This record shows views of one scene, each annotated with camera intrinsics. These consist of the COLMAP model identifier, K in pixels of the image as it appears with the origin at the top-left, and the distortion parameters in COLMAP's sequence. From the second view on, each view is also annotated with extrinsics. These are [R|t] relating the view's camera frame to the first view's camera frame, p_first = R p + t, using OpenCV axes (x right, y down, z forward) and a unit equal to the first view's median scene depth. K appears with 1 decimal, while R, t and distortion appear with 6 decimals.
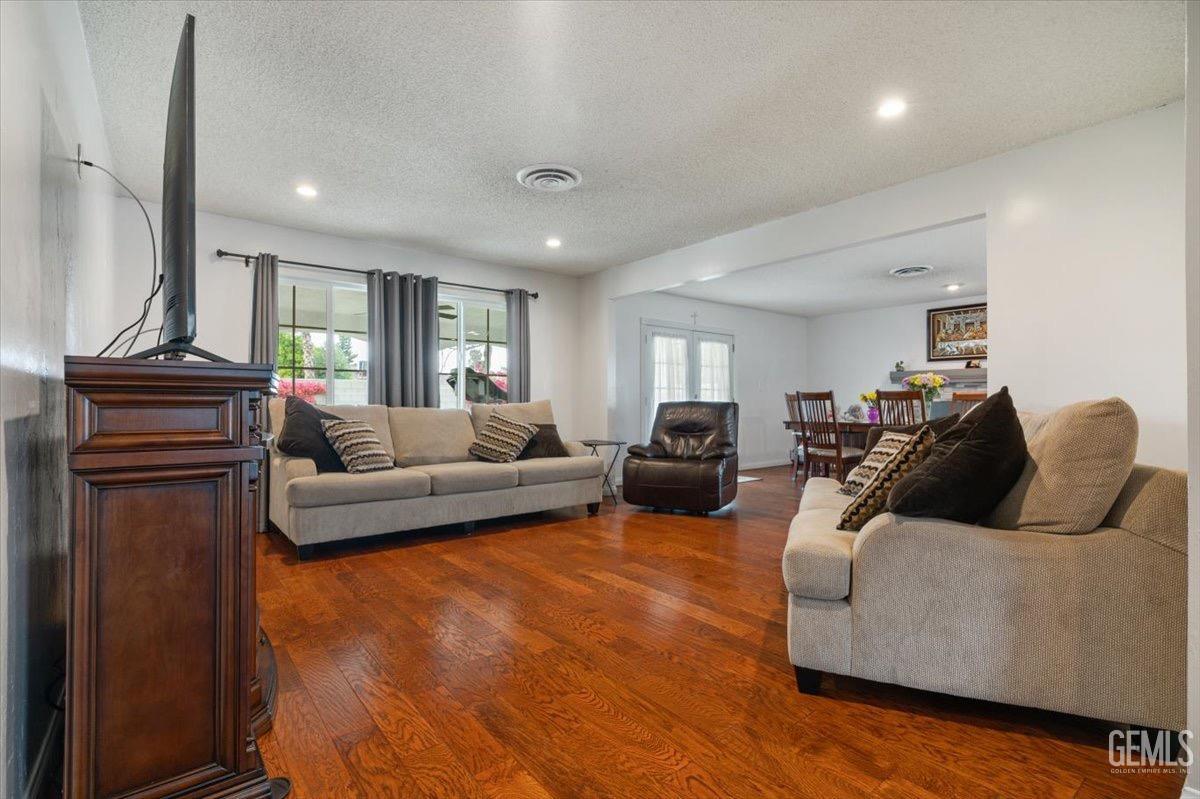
lens RADIAL K [[554.1, 0, 600.0], [0, 554.1, 399.5], [0, 0, 1]] dist [-0.003031, -0.000264]
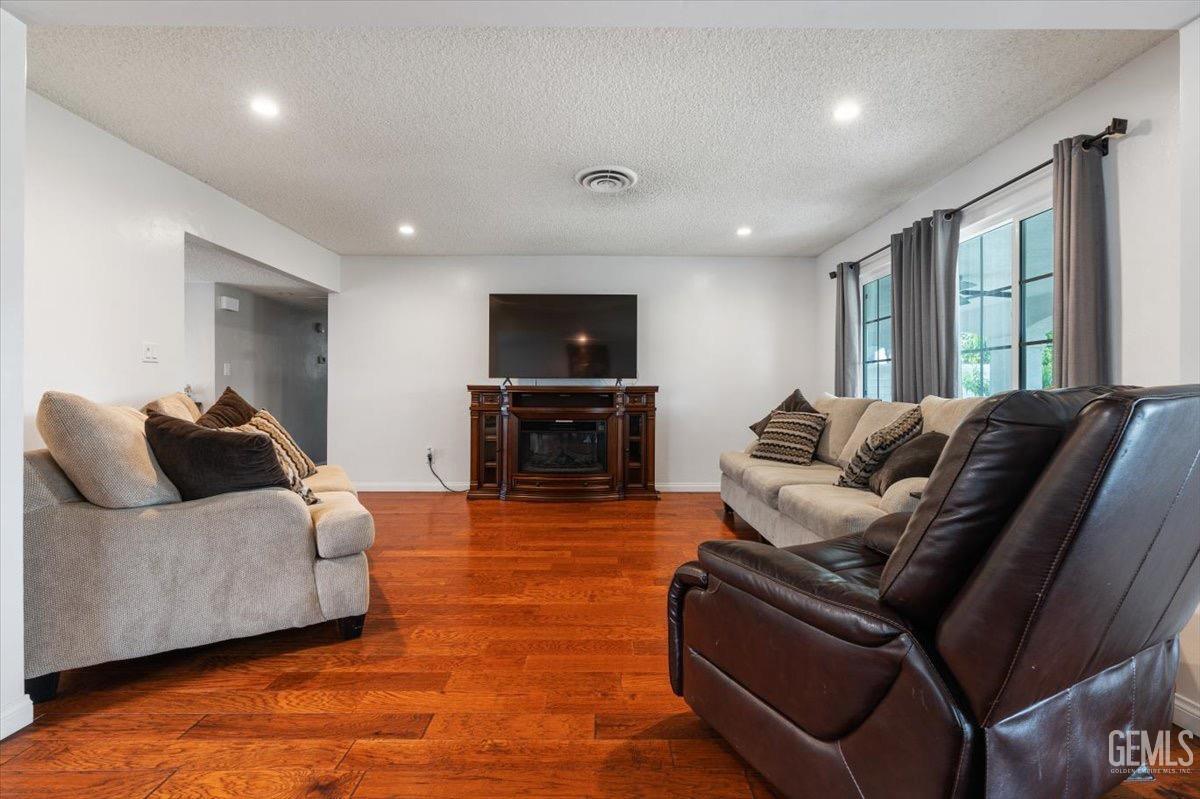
lens RADIAL K [[539.2, 0, 600.0], [0, 539.2, 399.5], [0, 0, 1]] dist [-0.003337, -0.000190]
pose [[-0.620630, 0.002906, -0.784098, 0.675363], [0.002472, 0.999995, 0.001749, 0.009885], [0.784100, -0.000853, -0.620634, 1.540577]]
